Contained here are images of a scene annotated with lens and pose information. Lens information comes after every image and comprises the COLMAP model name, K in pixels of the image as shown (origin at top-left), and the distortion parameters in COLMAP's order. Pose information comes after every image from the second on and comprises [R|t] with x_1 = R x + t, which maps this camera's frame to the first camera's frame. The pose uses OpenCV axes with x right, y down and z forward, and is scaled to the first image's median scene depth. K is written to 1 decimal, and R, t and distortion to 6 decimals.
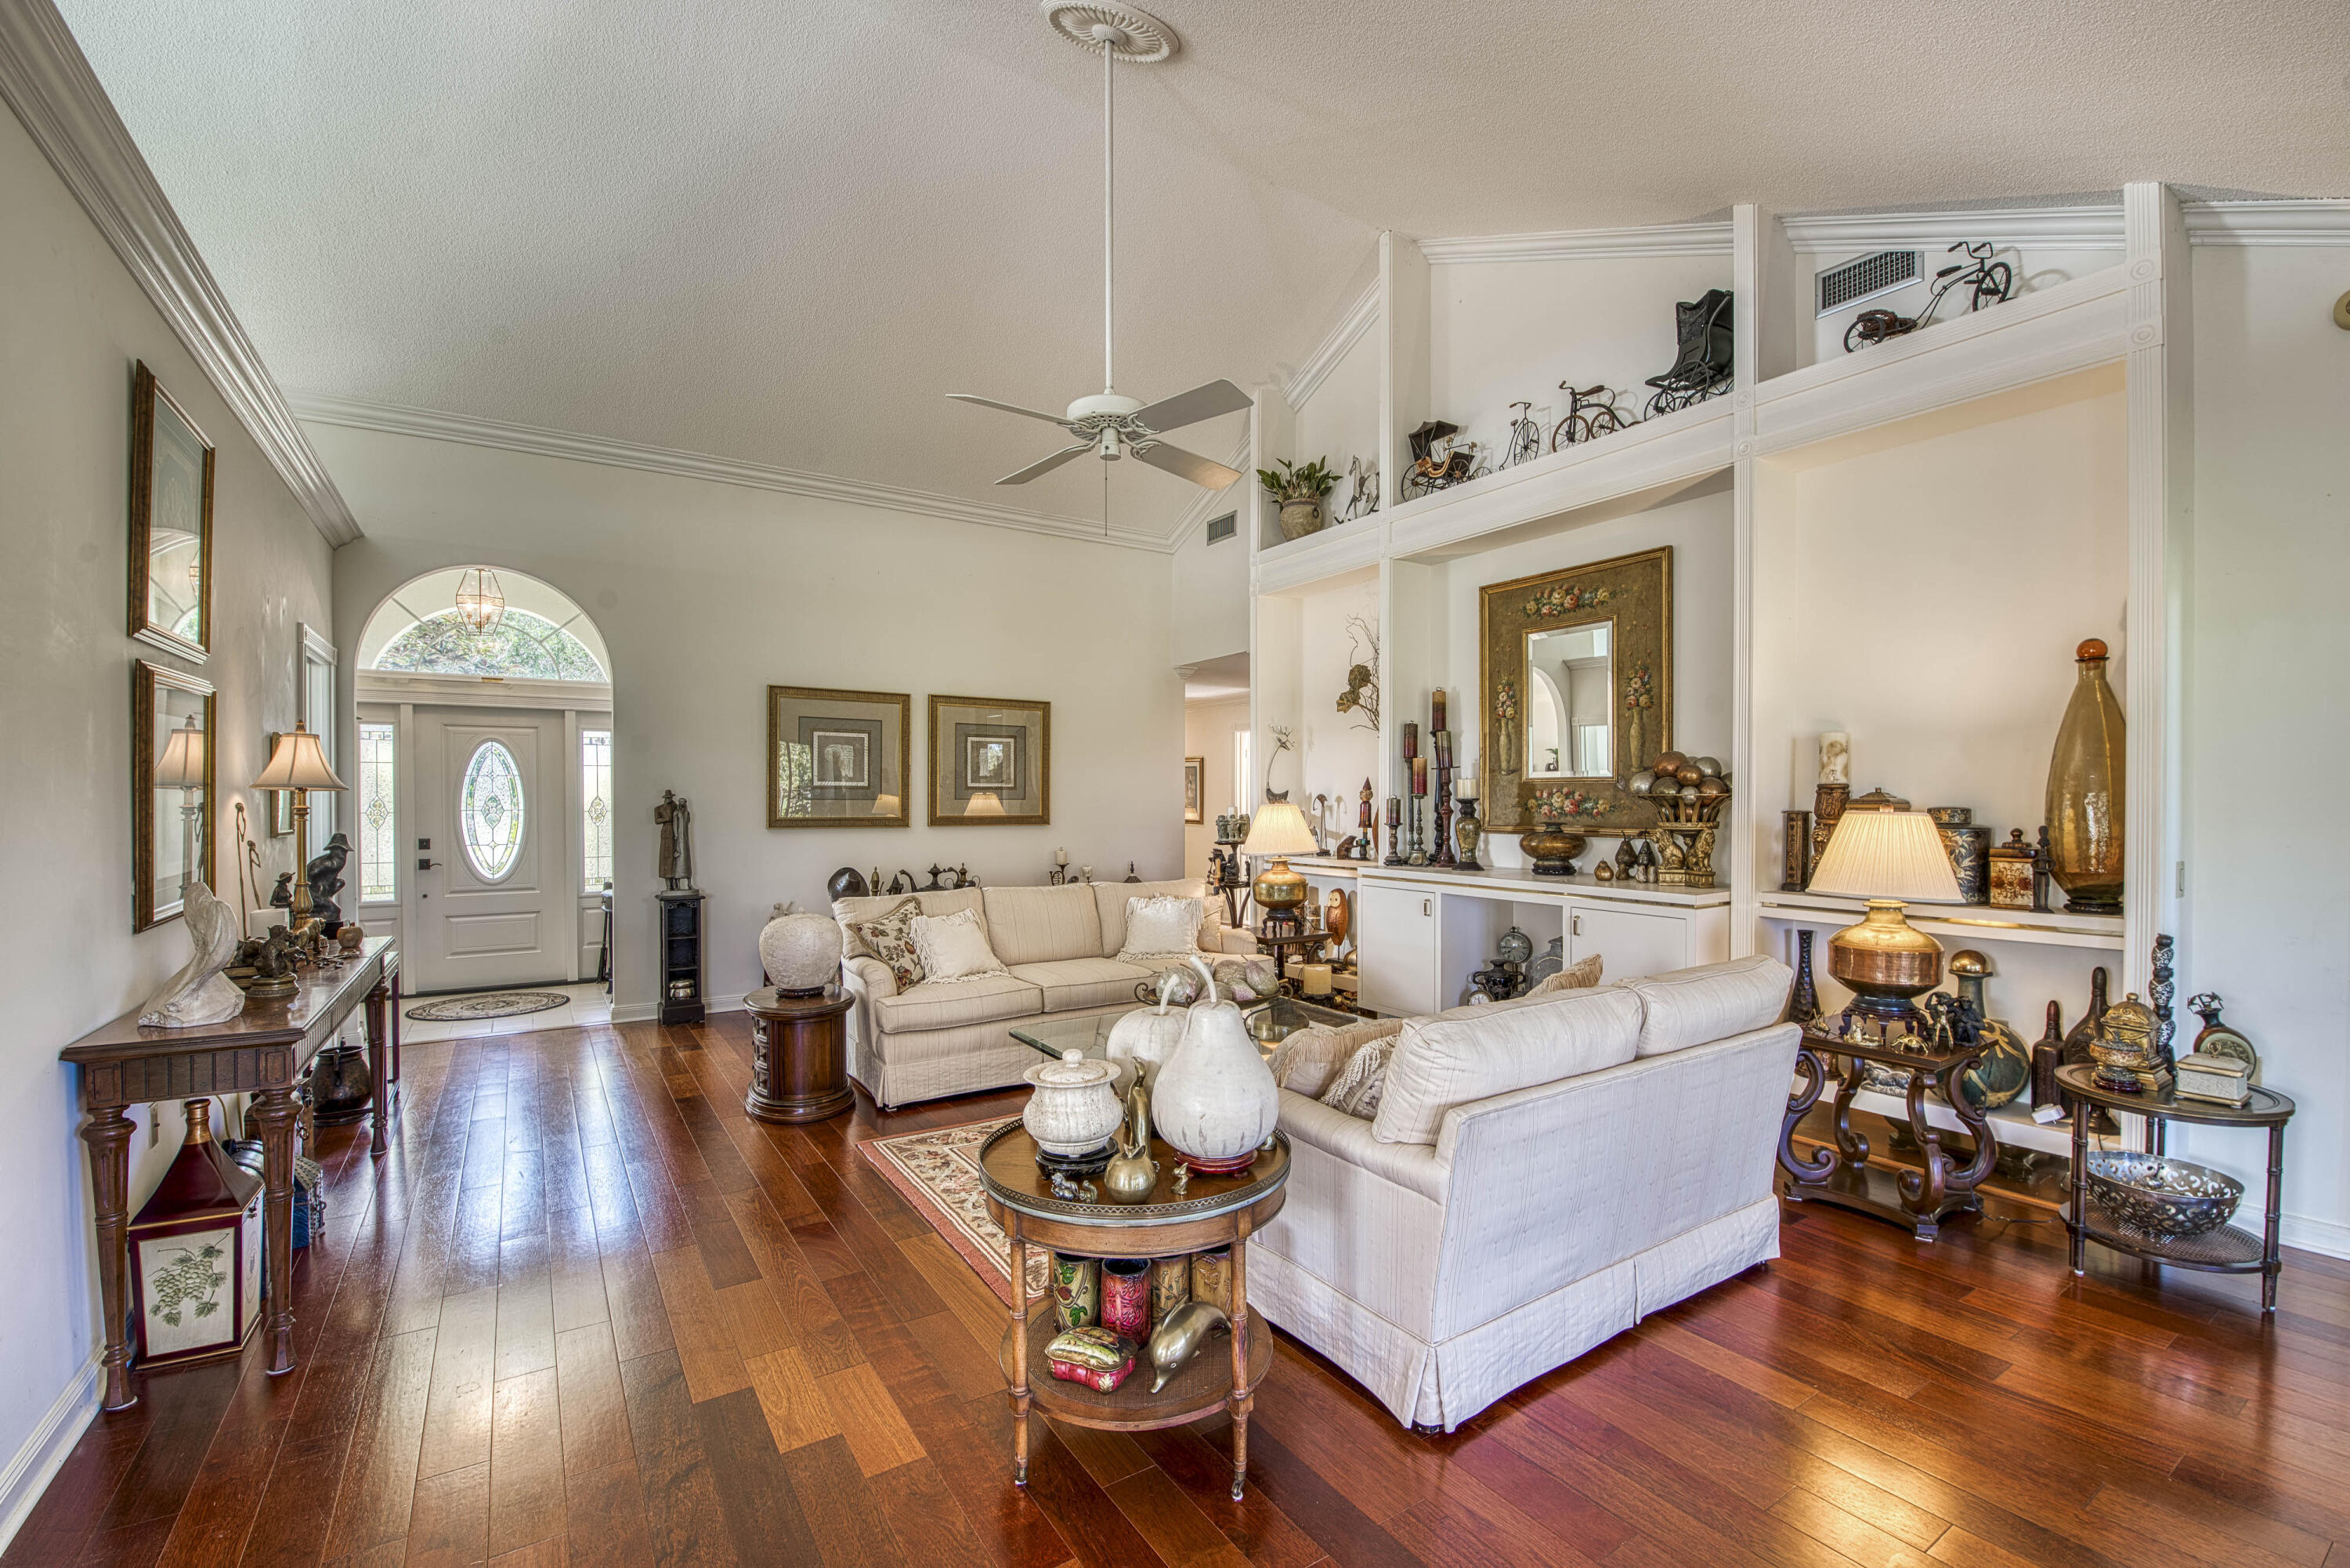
lens RADIAL K [[1008.3, 0, 1185.2], [0, 1008.3, 805.1], [0, 0, 1]] dist [-0.020813, -0.002570]
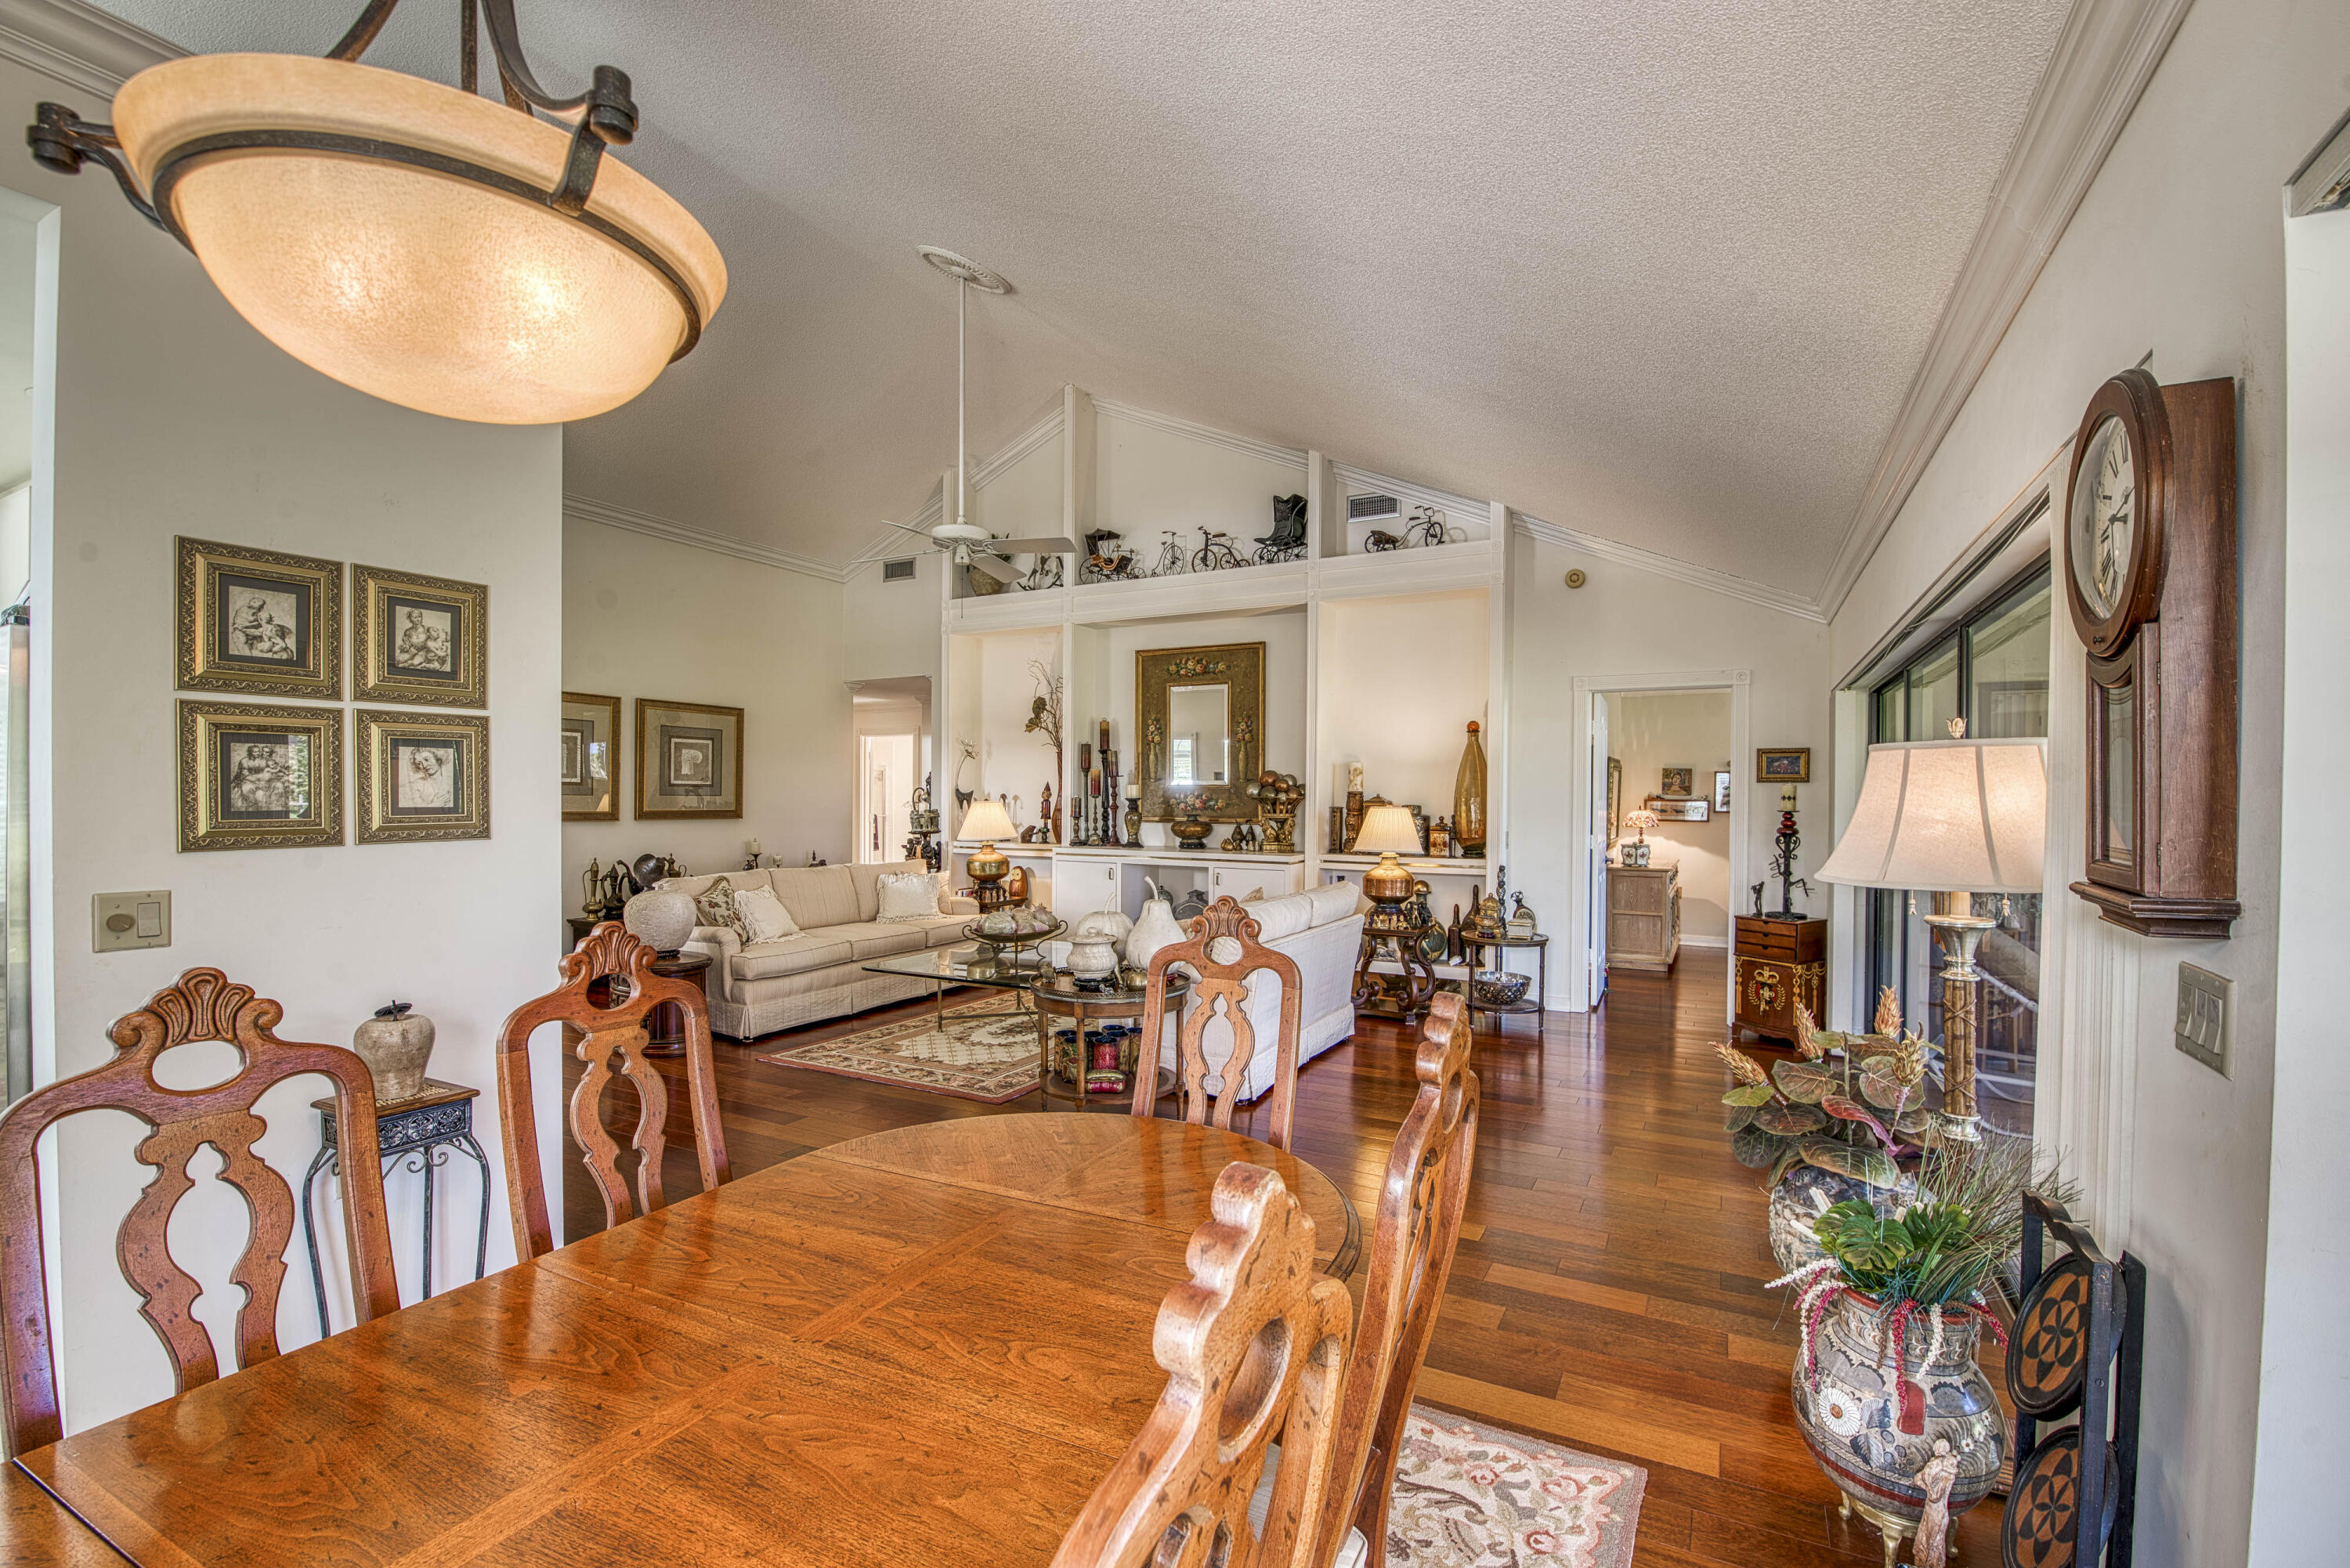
lens RADIAL K [[1008.3, 0, 1187.8], [0, 1008.3, 798.6], [0, 0, 1]] dist [-0.020813, -0.002570]
pose [[0.878866, 0.006400, 0.477027, -0.393077], [-0.004421, 0.999976, -0.005272, 0.001555], [-0.477049, 0.002525, 0.878873, -0.360682]]
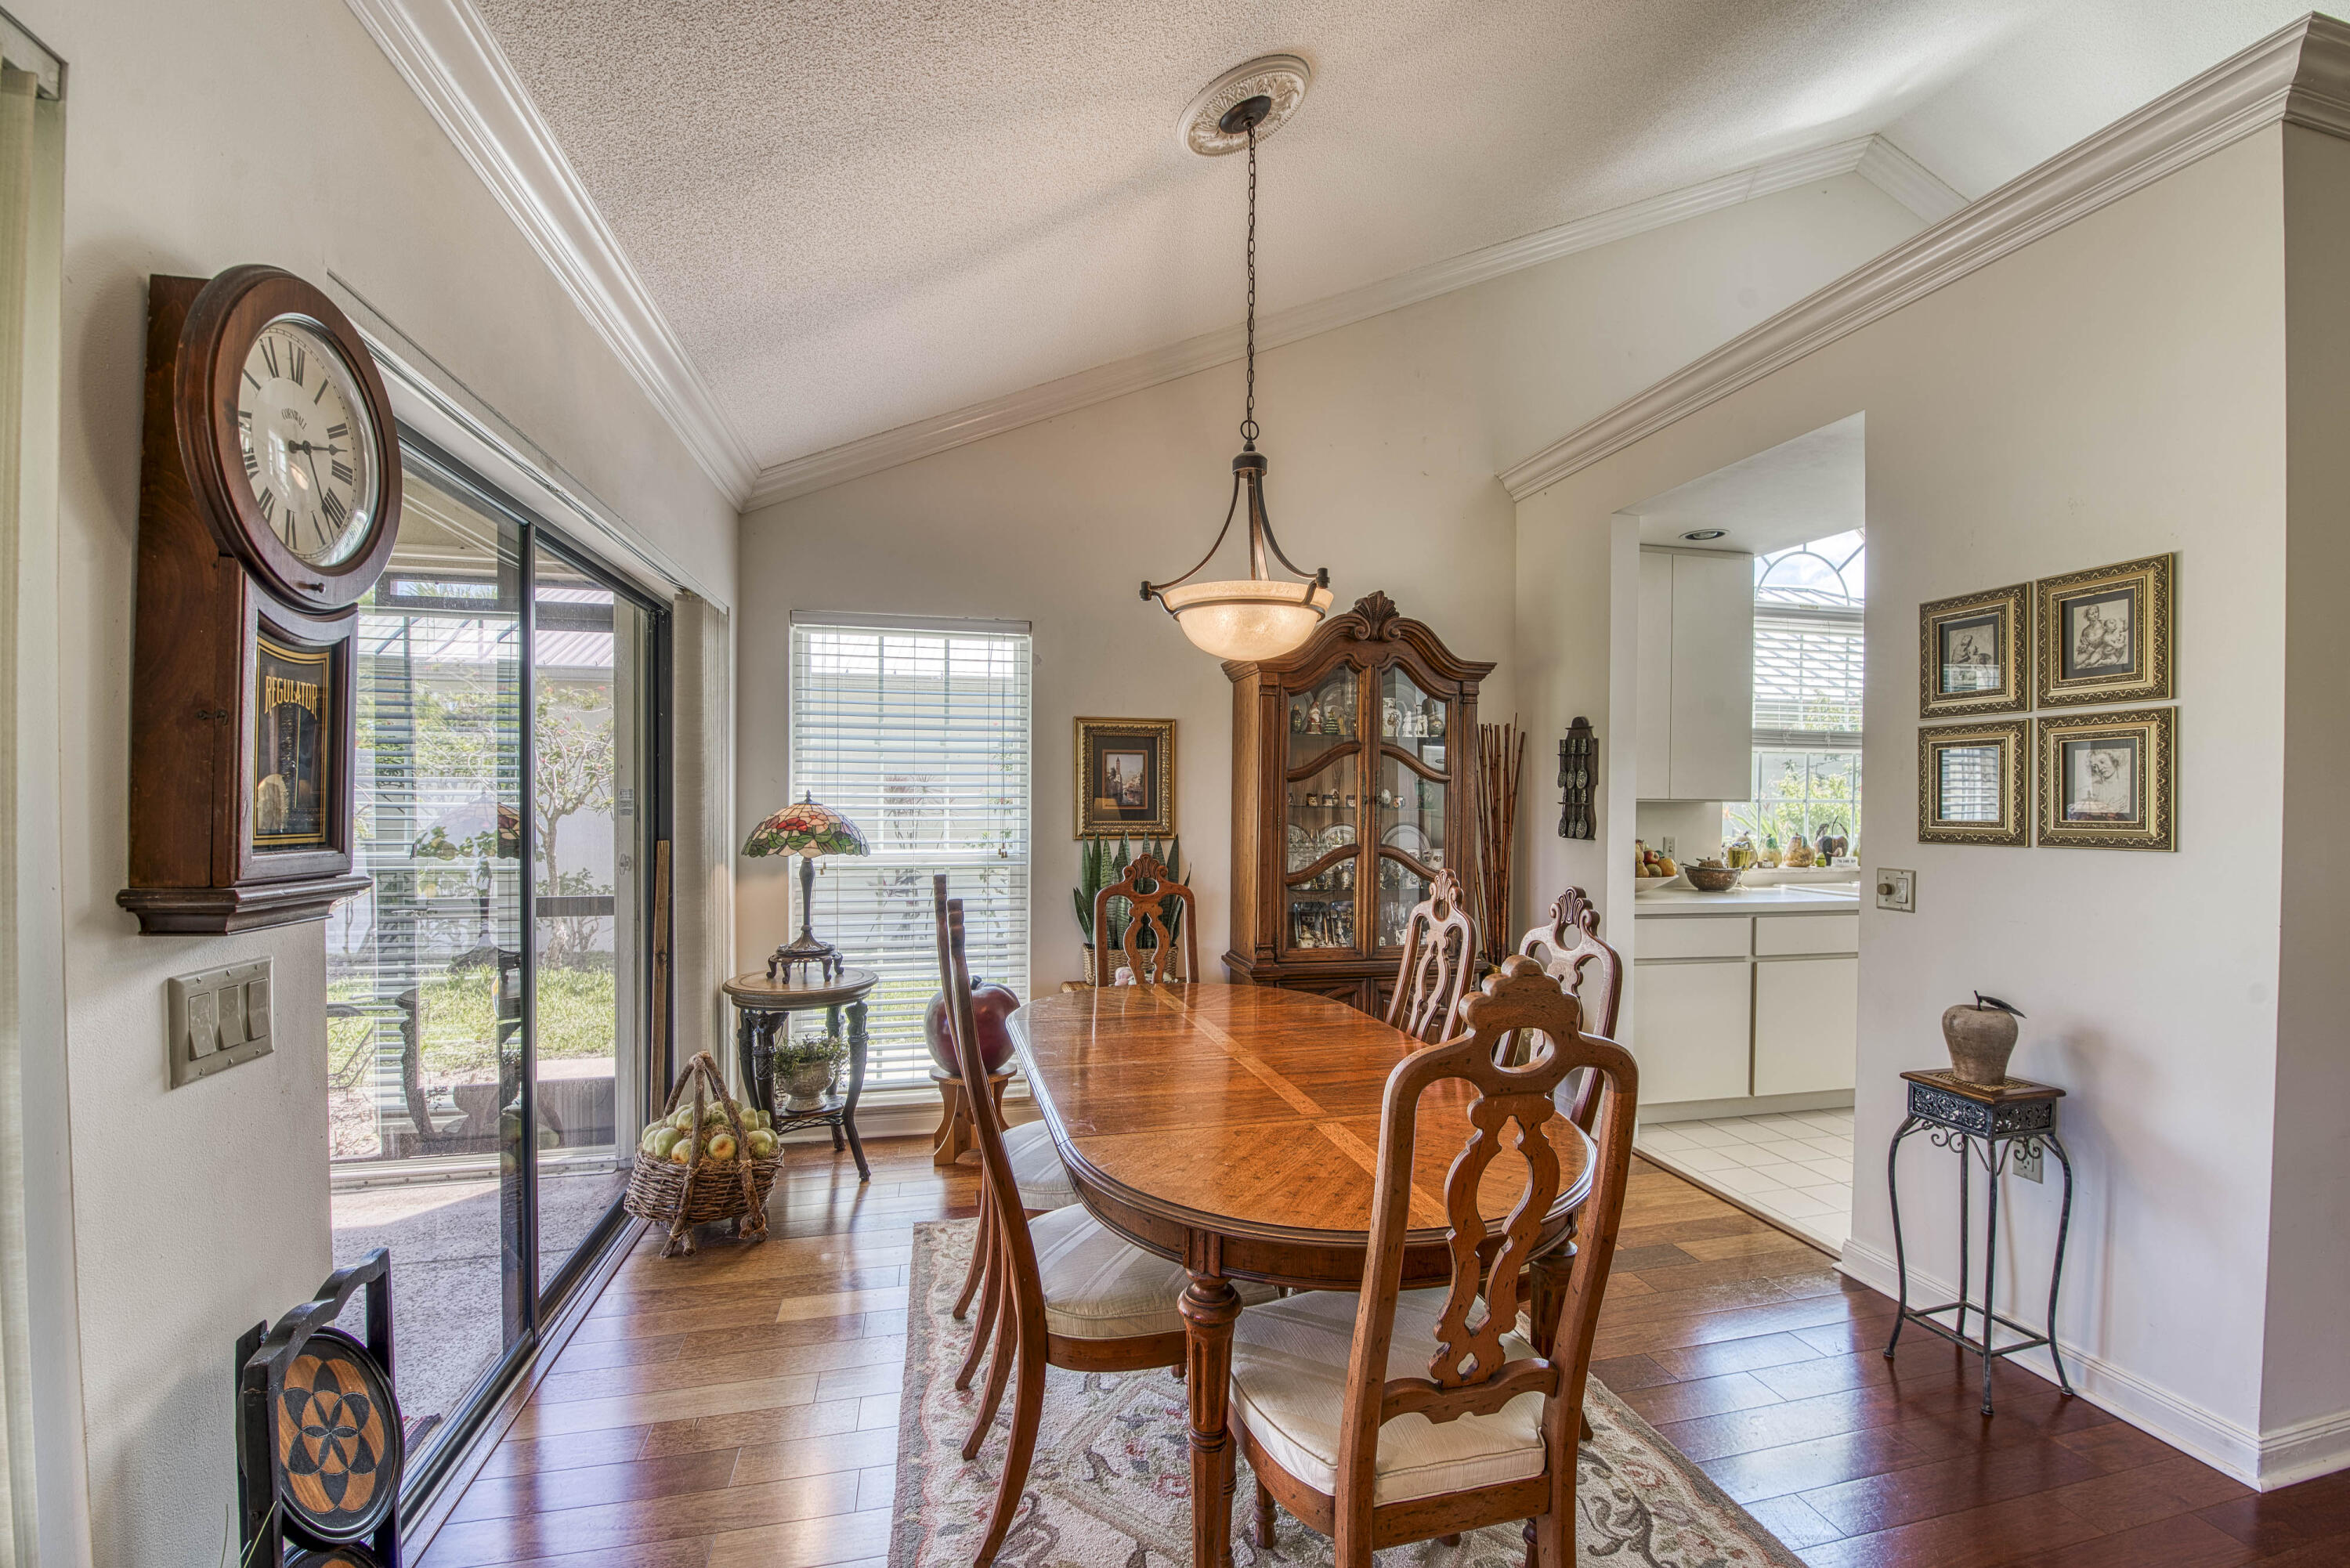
lens RADIAL K [[1008.3, 0, 1181.9], [0, 1008.3, 793.5], [0, 0, 1]] dist [-0.020813, -0.002570]
pose [[-0.349786, 0.000365, -0.936829, 1.041620], [-0.005936, 0.999979, 0.002606, -0.010951], [0.936811, 0.006473, -0.349777, 0.742333]]
